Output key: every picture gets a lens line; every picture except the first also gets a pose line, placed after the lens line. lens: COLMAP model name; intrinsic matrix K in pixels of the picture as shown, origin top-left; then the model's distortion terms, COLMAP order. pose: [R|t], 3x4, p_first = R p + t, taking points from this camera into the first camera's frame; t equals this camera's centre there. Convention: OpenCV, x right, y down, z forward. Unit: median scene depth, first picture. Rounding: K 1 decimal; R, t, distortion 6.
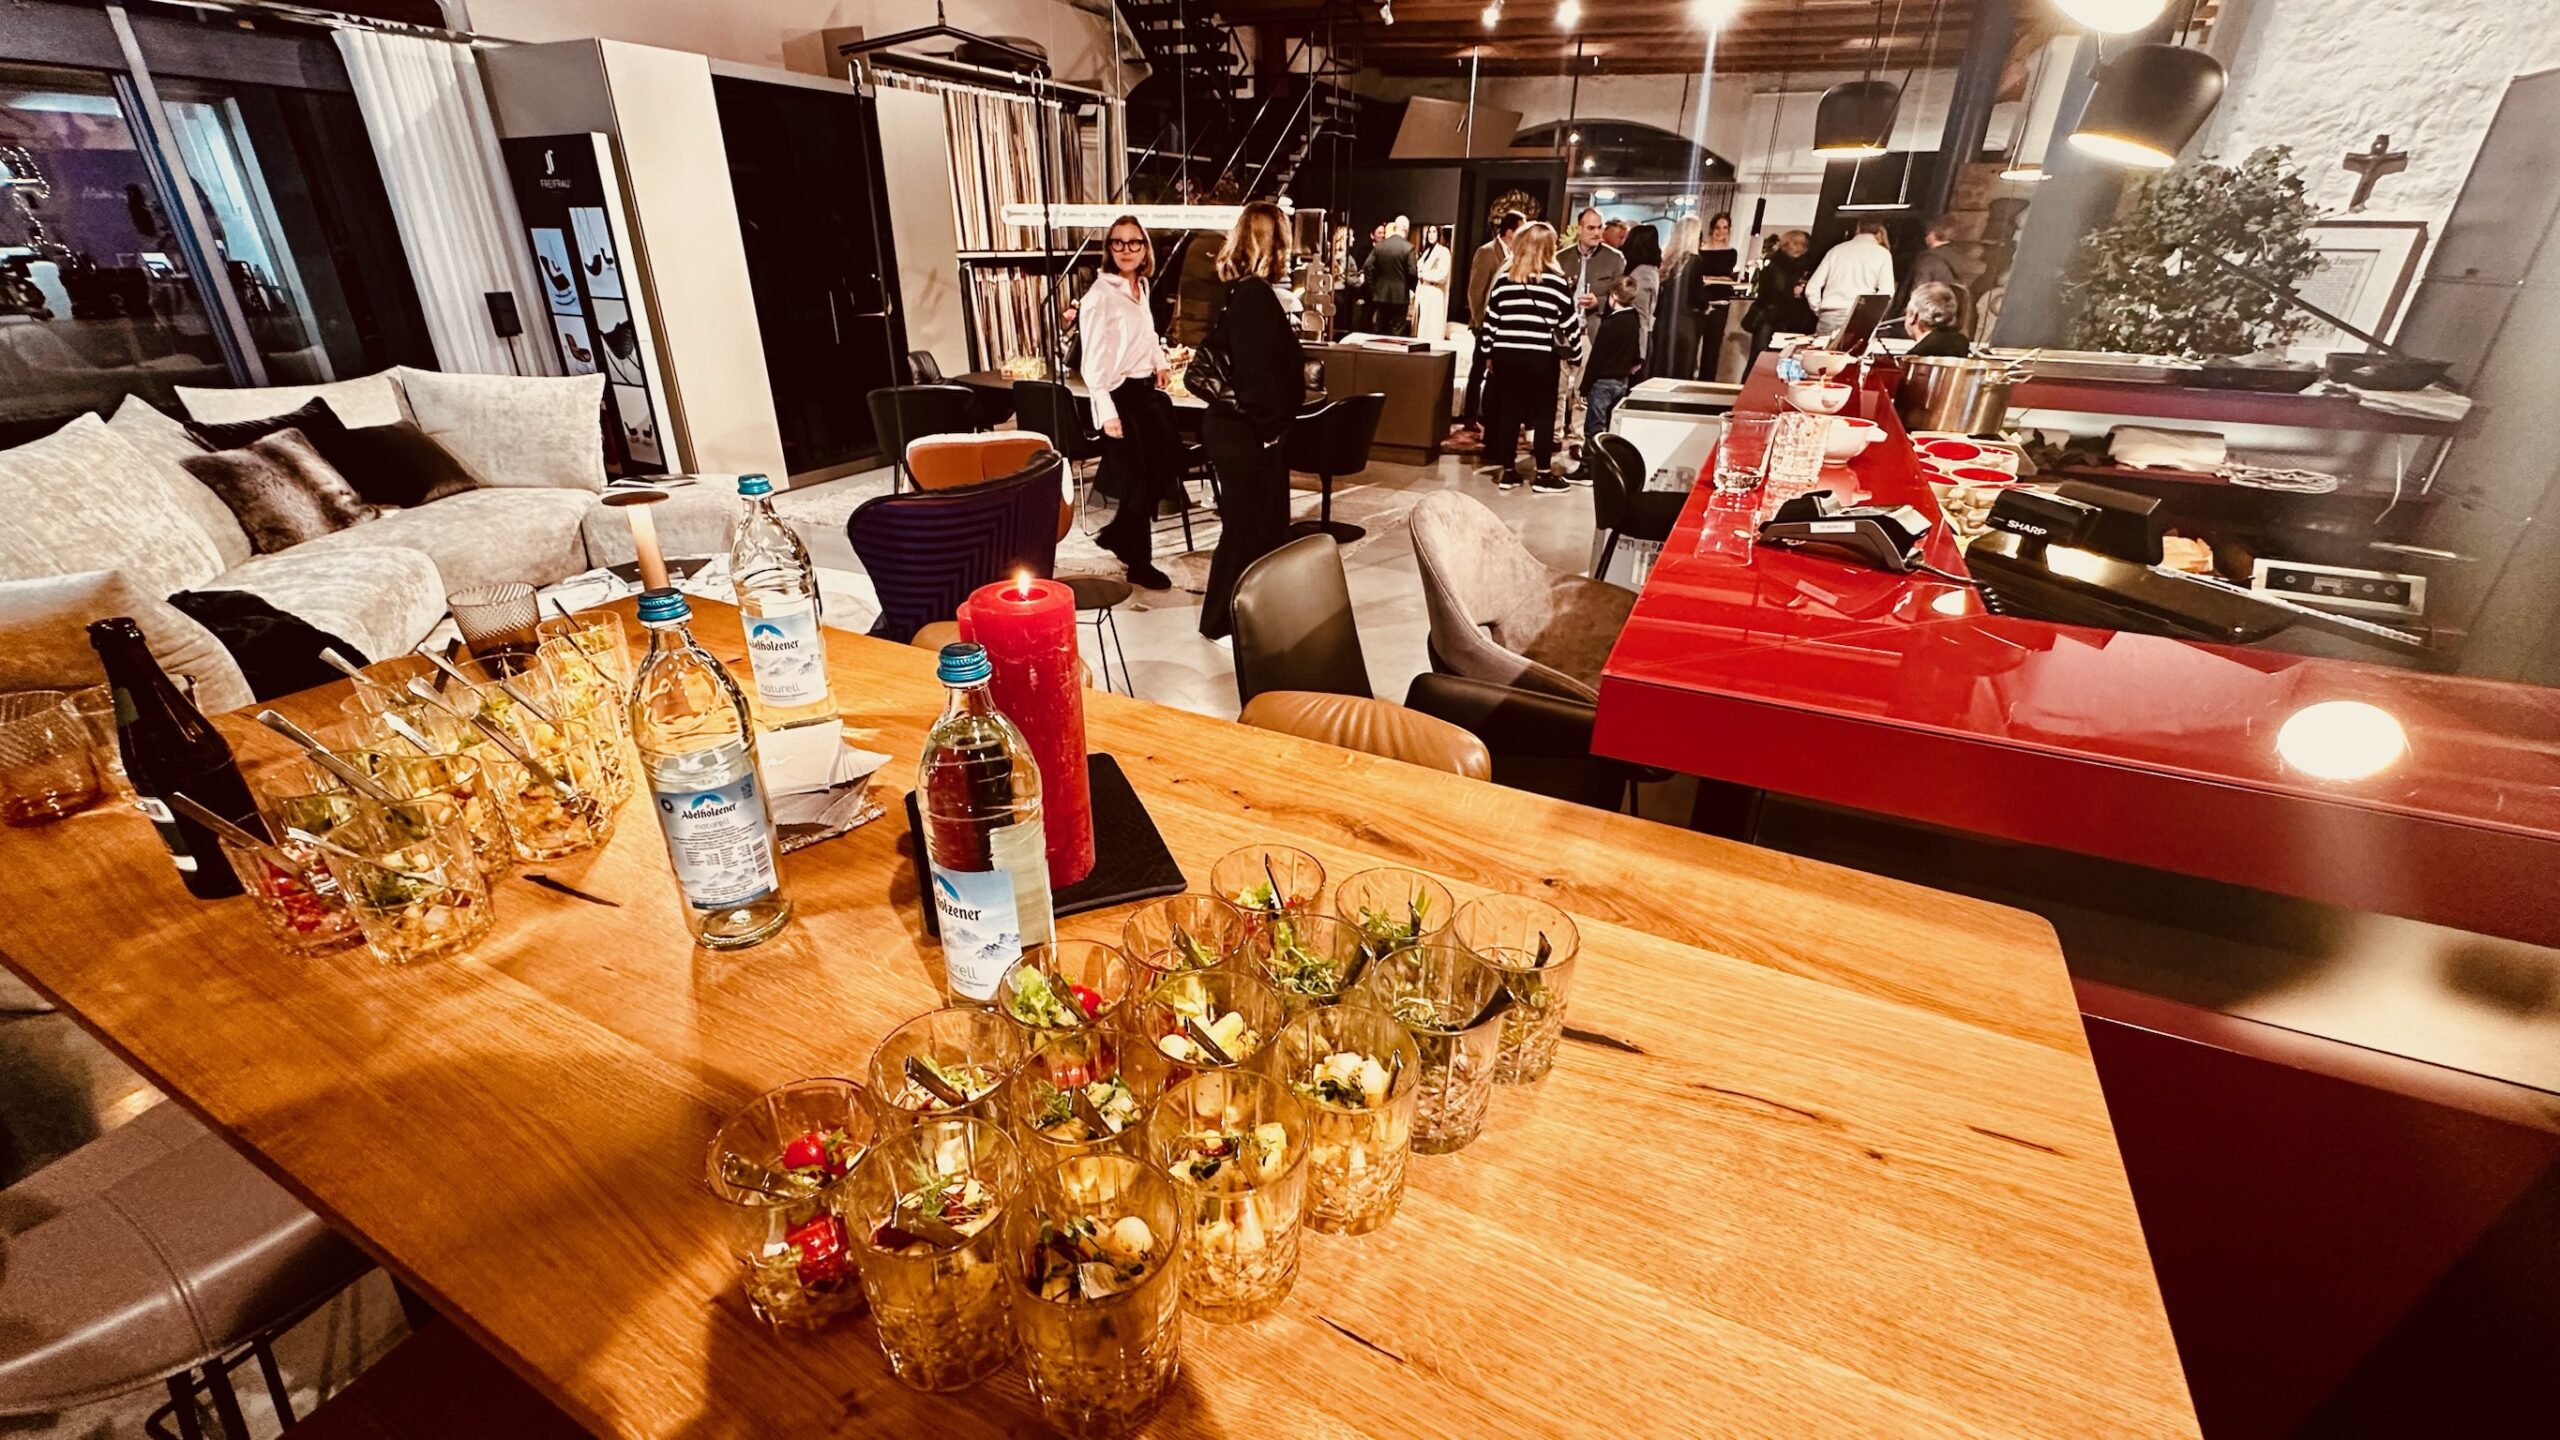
lens RADIAL K [[1013.9, 0, 1272.8], [0, 1013.9, 719.8], [0, 0, 1]] dist [-0.003003, -0.000138]
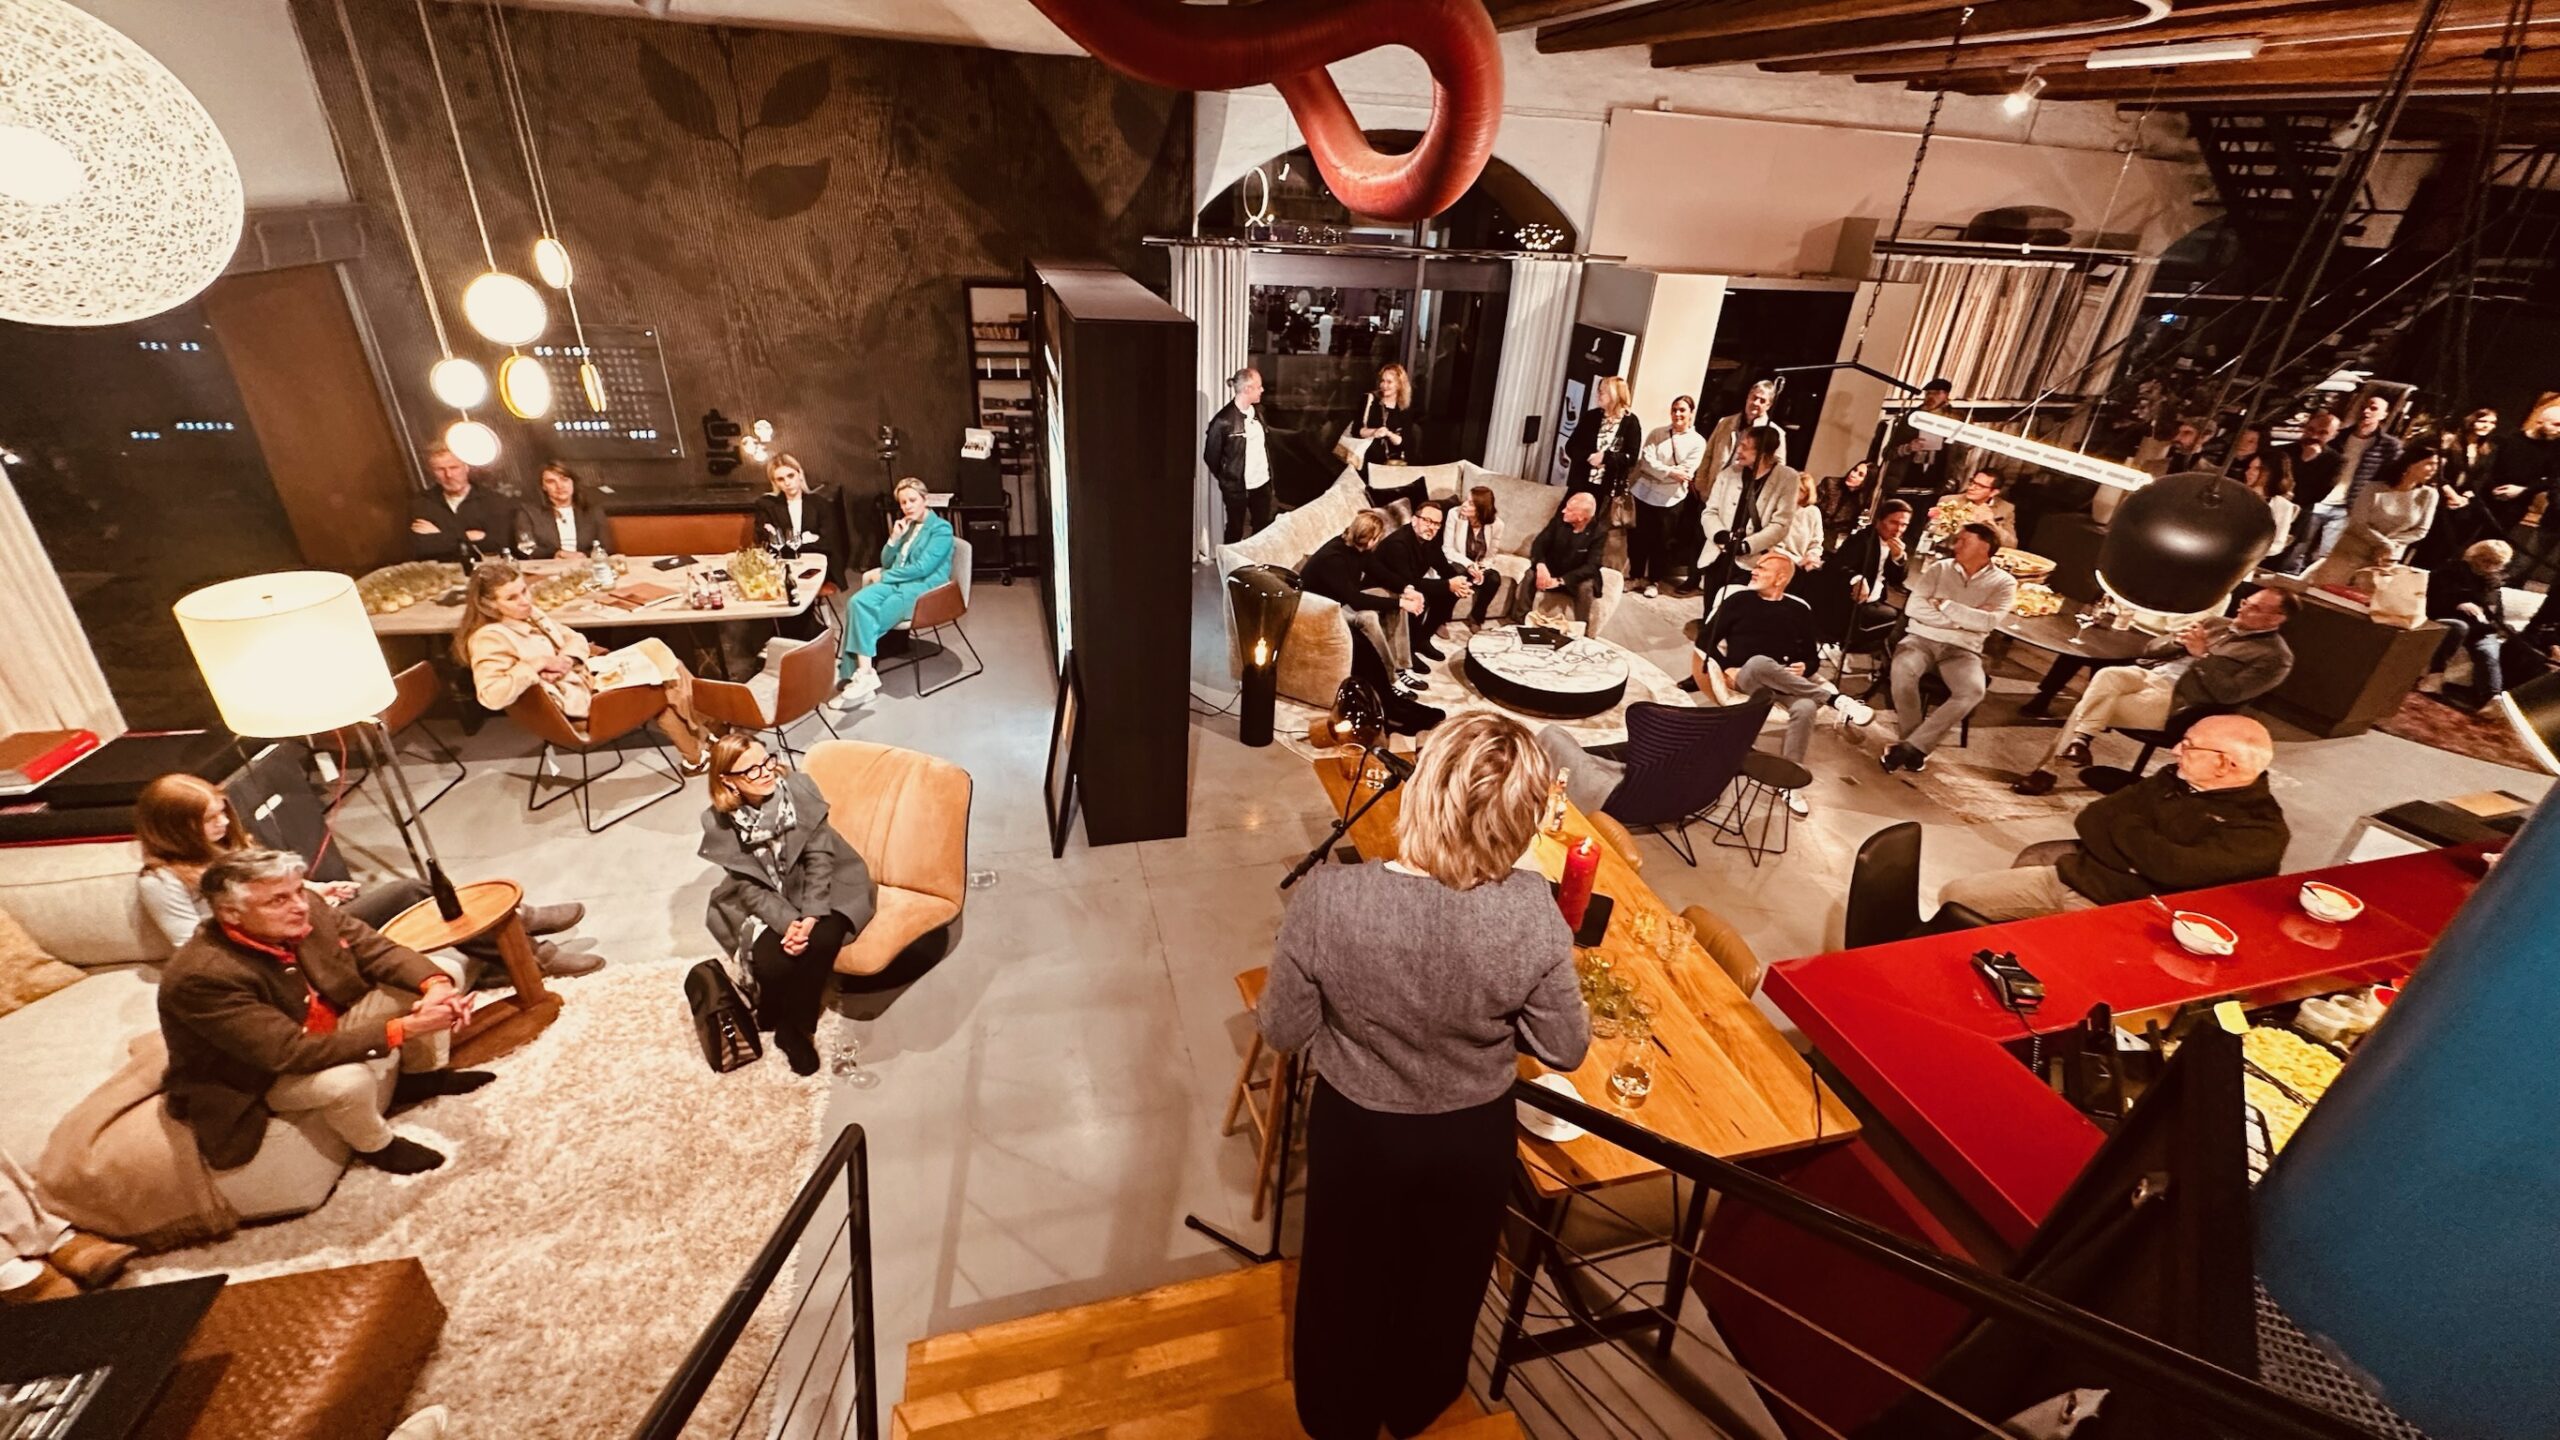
lens RADIAL K [[1013.9, 0, 1284.6], [0, 1013.9, 714.1], [0, 0, 1]] dist [-0.003003, -0.000138]
pose [[0.657037, 0.370435, -0.656567, 0.167358], [-0.365740, 0.918212, 0.152054, -0.101402], [0.659194, 0.140228, 0.738782, -0.329359]]
